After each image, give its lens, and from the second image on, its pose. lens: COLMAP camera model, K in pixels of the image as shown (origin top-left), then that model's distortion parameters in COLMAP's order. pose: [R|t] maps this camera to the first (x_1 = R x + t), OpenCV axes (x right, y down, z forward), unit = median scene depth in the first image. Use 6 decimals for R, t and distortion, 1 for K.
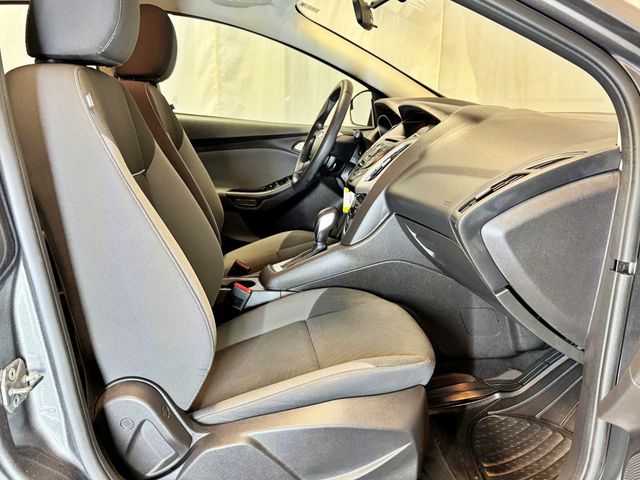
lens RADIAL K [[591.2, 0, 320.0], [0, 591.2, 240.0], [0, 0, 1]] dist [0.174975, -0.384900]
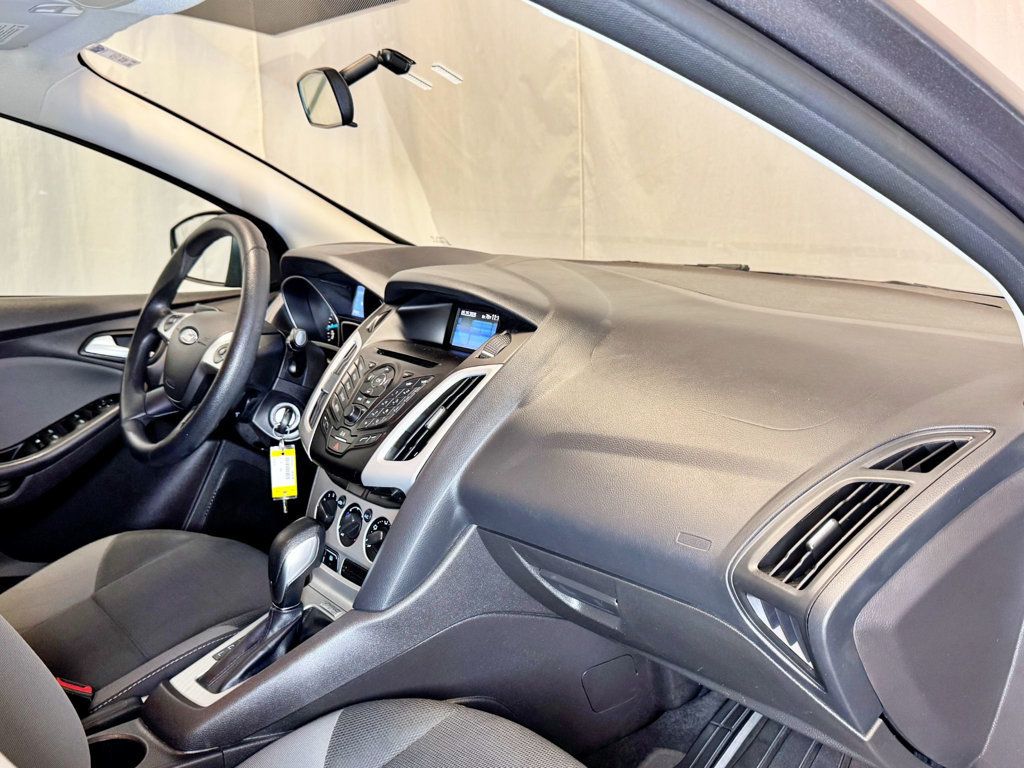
lens RADIAL K [[945.9, 0, 512.0], [0, 945.9, 384.0], [0, 0, 1]] dist [0.174975, -0.384900]
pose [[0.856550, -0.120568, 0.501783, -0.153595], [0.122317, 0.992050, 0.029572, -0.125953], [-0.501359, 0.036047, 0.864488, 0.234378]]
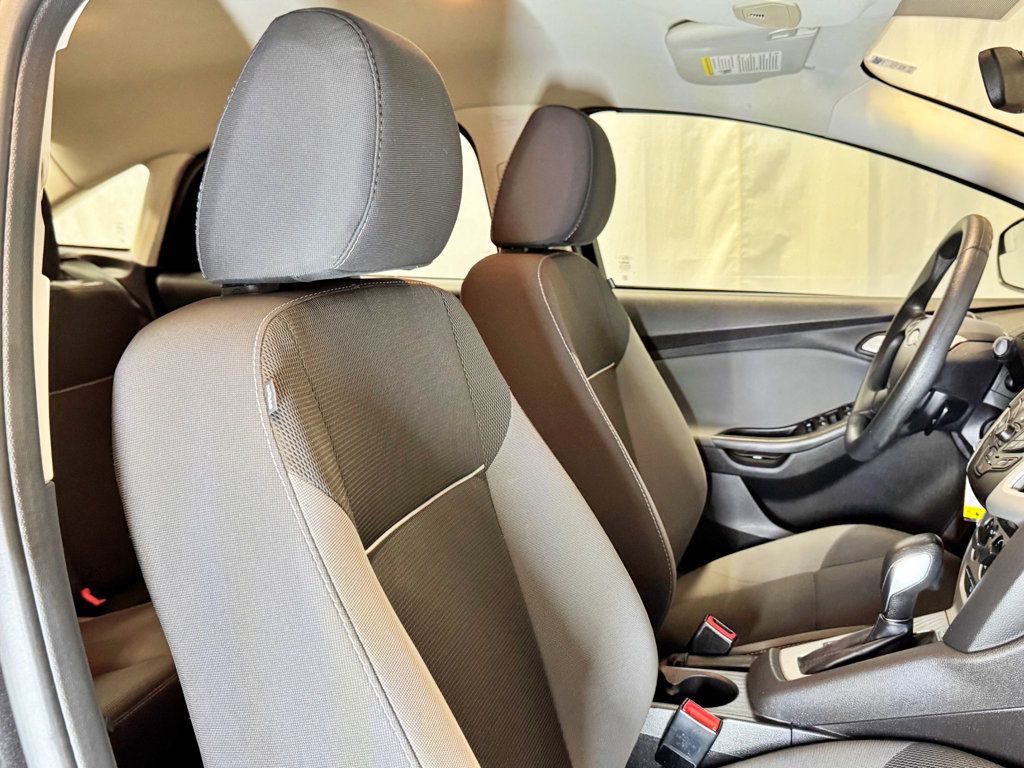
lens RADIAL K [[945.9, 0, 512.0], [0, 945.9, 384.0], [0, 0, 1]] dist [0.174975, -0.384900]
pose [[0.906352, 0.010943, -0.422382, 0.032628], [-0.028218, 0.999000, -0.034669, -0.103011], [0.421580, 0.043341, 0.905755, 0.206447]]
